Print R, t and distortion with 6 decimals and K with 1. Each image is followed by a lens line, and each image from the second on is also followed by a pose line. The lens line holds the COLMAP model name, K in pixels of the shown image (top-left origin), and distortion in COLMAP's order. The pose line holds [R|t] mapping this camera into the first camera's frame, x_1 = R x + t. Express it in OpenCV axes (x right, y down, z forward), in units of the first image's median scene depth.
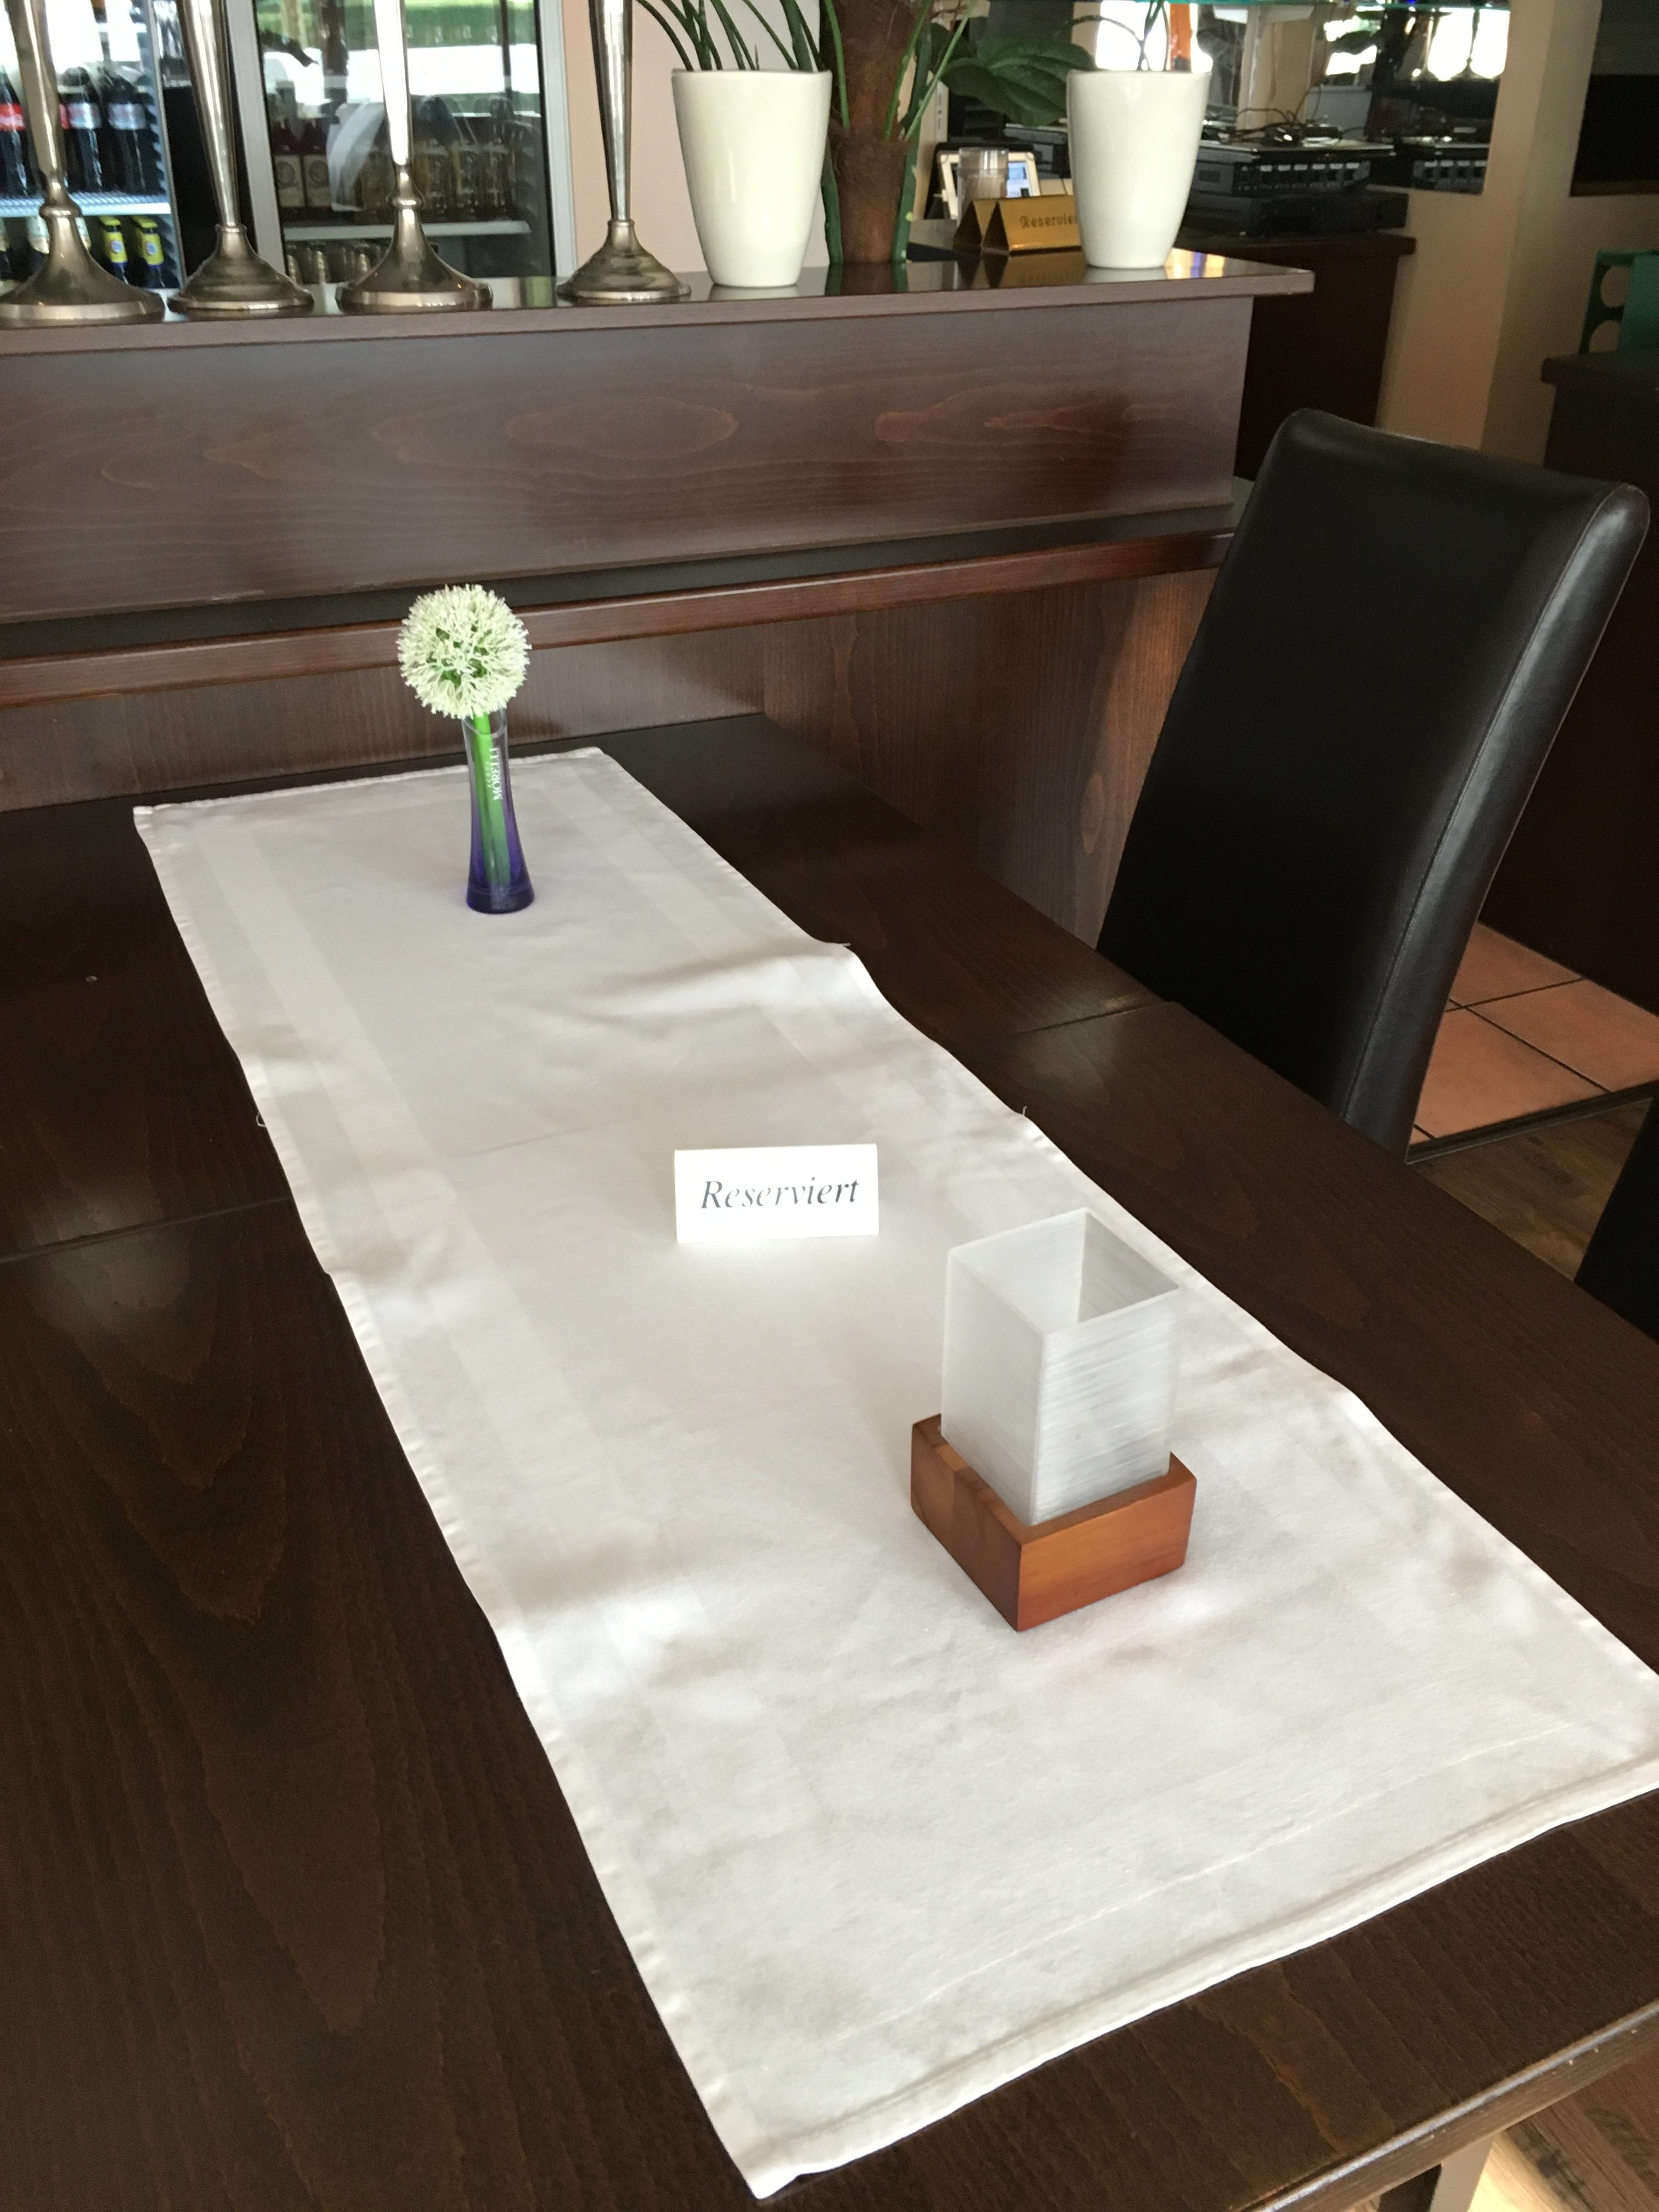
lens RADIAL K [[1869.2, 0, 828.2], [0, 1869.2, 1101.6], [0, 0, 1]] dist [0.080303, -0.107009]
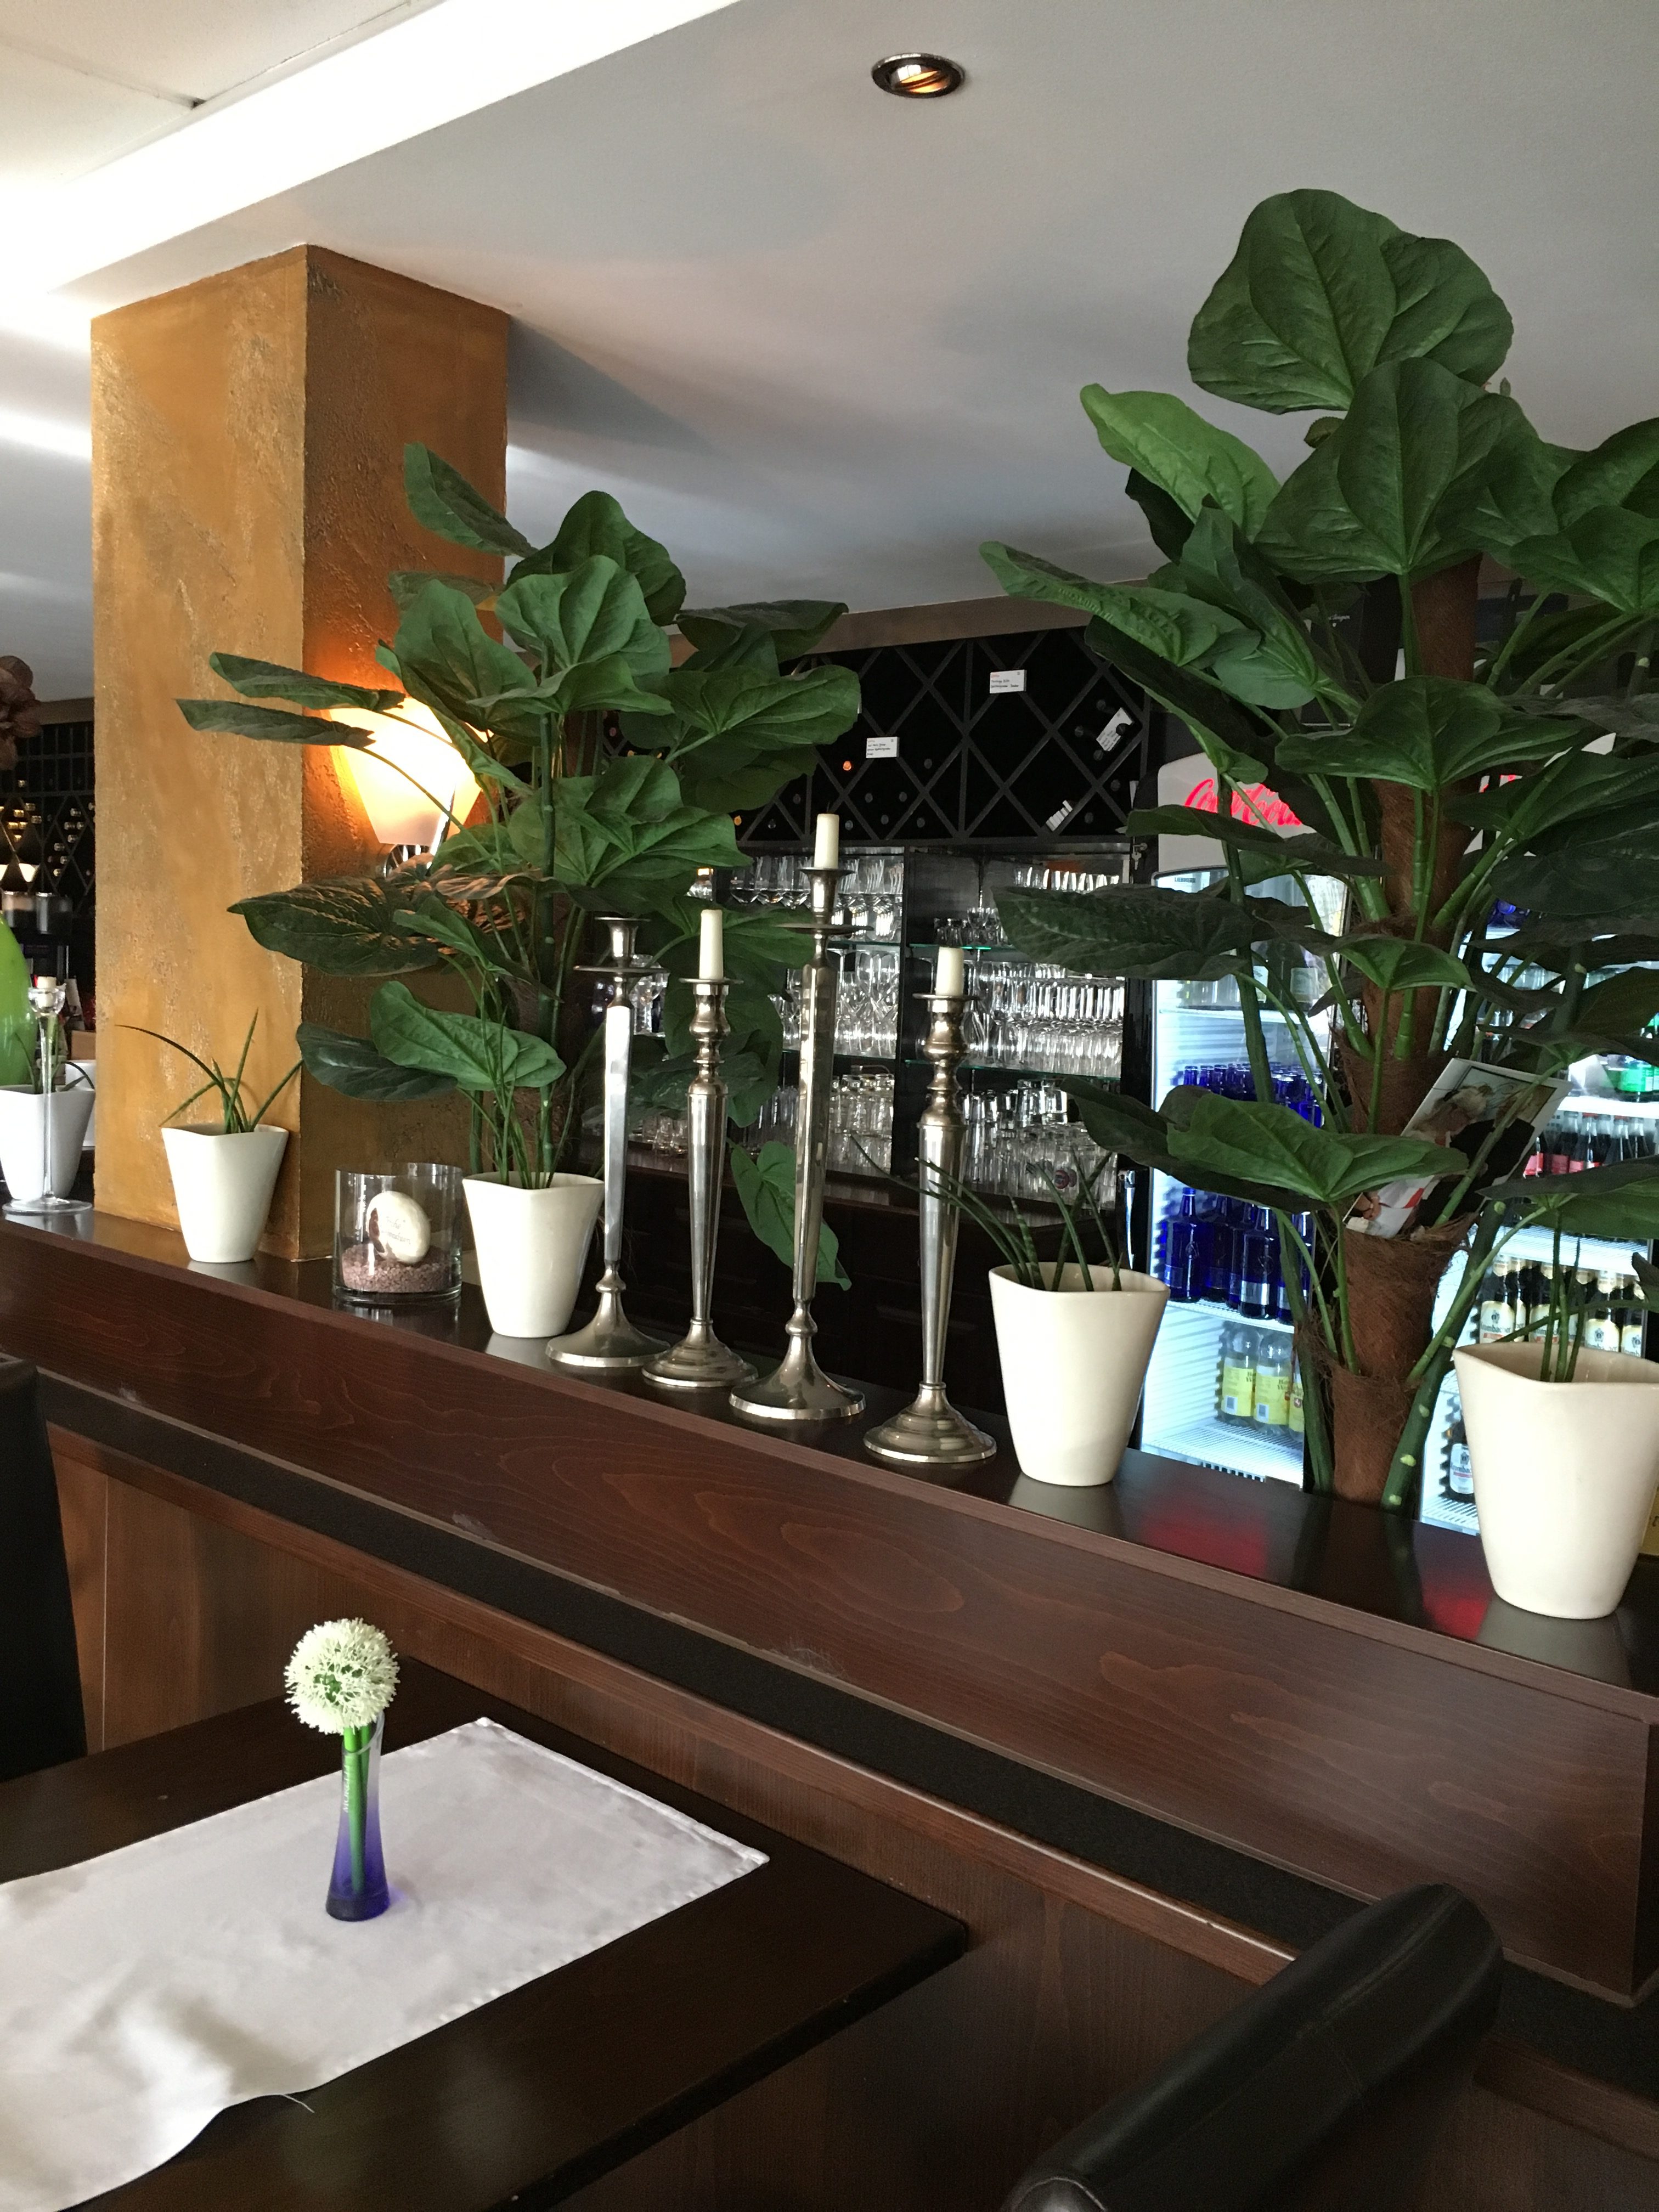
lens RADIAL K [[1869.2, 0, 817.0], [0, 1869.2, 1102.8], [0, 0, 1]] dist [0.080303, -0.107009]
pose [[0.381474, 0.085261, -0.920439, 0.940307], [-0.484198, 0.866635, -0.120398, -0.531099], [0.787420, 0.491603, 0.371882, 0.597622]]
